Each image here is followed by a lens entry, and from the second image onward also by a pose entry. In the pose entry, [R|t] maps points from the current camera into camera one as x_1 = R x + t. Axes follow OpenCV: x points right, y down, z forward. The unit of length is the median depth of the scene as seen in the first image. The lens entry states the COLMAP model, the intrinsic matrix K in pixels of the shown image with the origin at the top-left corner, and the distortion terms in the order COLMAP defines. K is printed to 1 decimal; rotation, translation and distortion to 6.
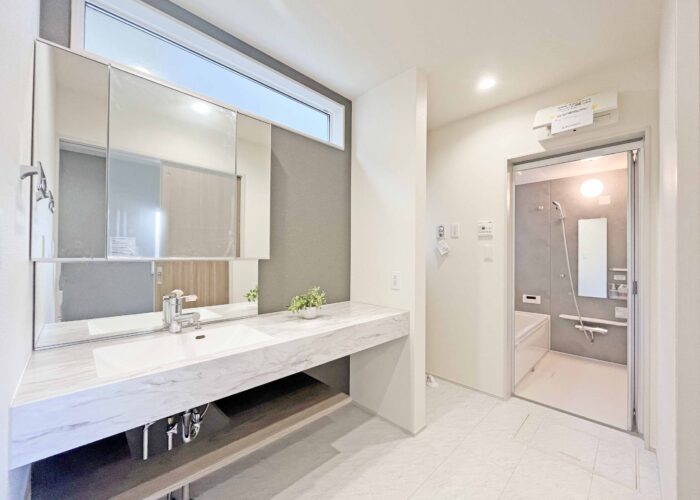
lens RADIAL K [[284.4, 0, 355.8], [0, 284.4, 253.4], [0, 0, 1]] dist [-0.000933, -0.000143]
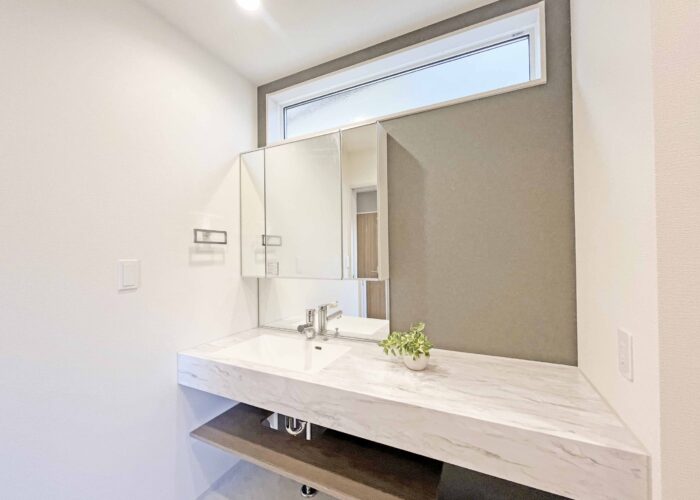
lens RADIAL K [[290.7, 0, 348.0], [0, 290.7, 248.4], [0, 0, 1]] dist [-0.000704, -0.000107]
pose [[0.304018, -0.026594, -0.952295, 0.624562], [0.023390, 0.999517, -0.020445, -0.075896], [0.952379, -0.016058, 0.304494, 0.810183]]
